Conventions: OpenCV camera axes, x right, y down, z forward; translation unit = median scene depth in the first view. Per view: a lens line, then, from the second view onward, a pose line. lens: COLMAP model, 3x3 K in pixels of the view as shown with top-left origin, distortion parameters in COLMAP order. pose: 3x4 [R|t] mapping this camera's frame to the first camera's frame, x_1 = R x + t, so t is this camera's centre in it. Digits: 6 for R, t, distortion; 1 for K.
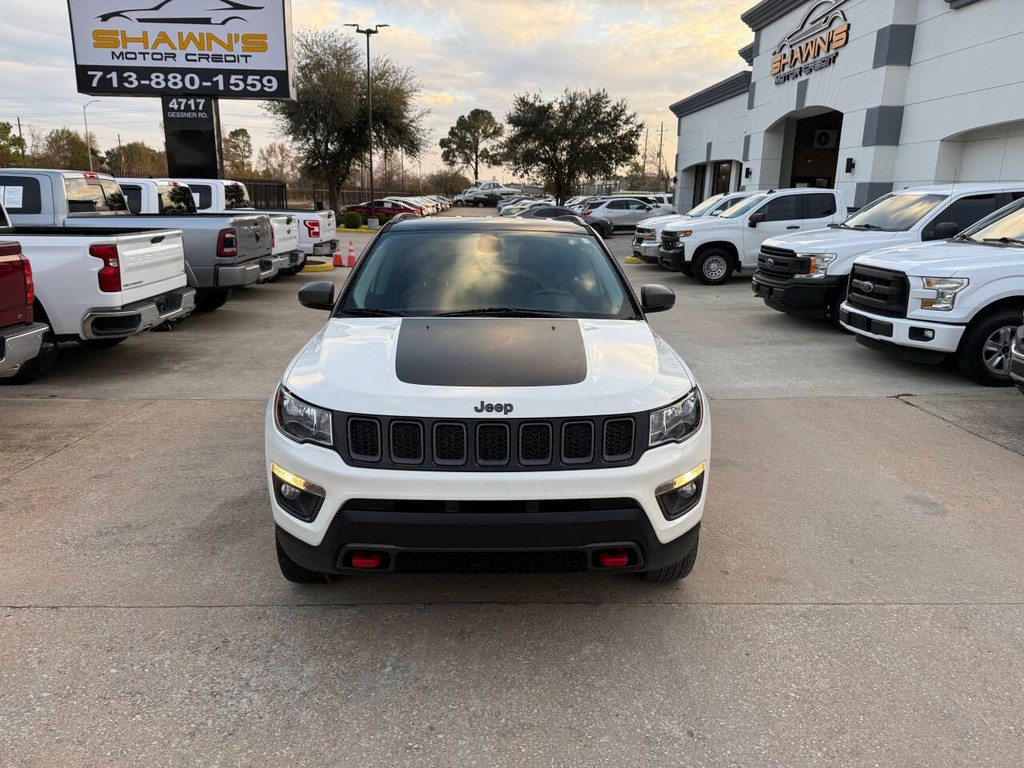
lens RADIAL K [[727.5, 0, 512.0], [0, 727.5, 384.0], [0, 0, 1]] dist [0.031165, -0.025279]
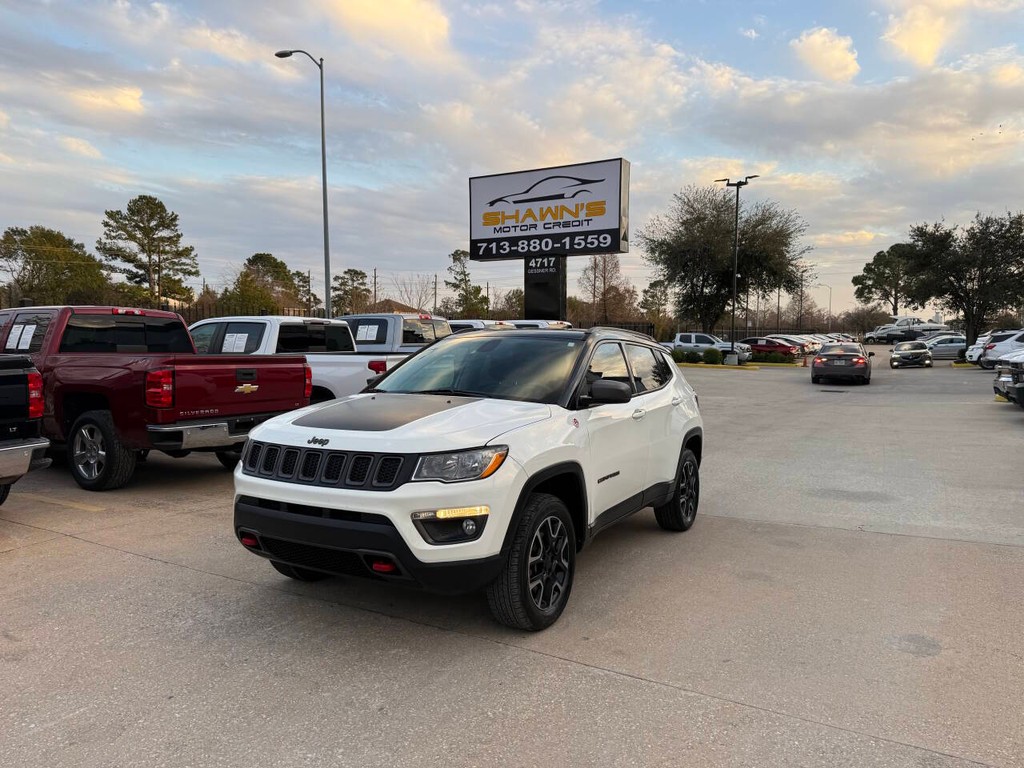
lens RADIAL K [[724.7, 0, 516.2], [0, 724.7, 388.8], [0, 0, 1]] dist [0.067411, -0.076111]
pose [[0.848859, 0.021350, -0.528188, 0.175638], [-0.117237, 0.981905, -0.148723, 0.015554], [0.515455, 0.188168, 0.836002, -0.006129]]
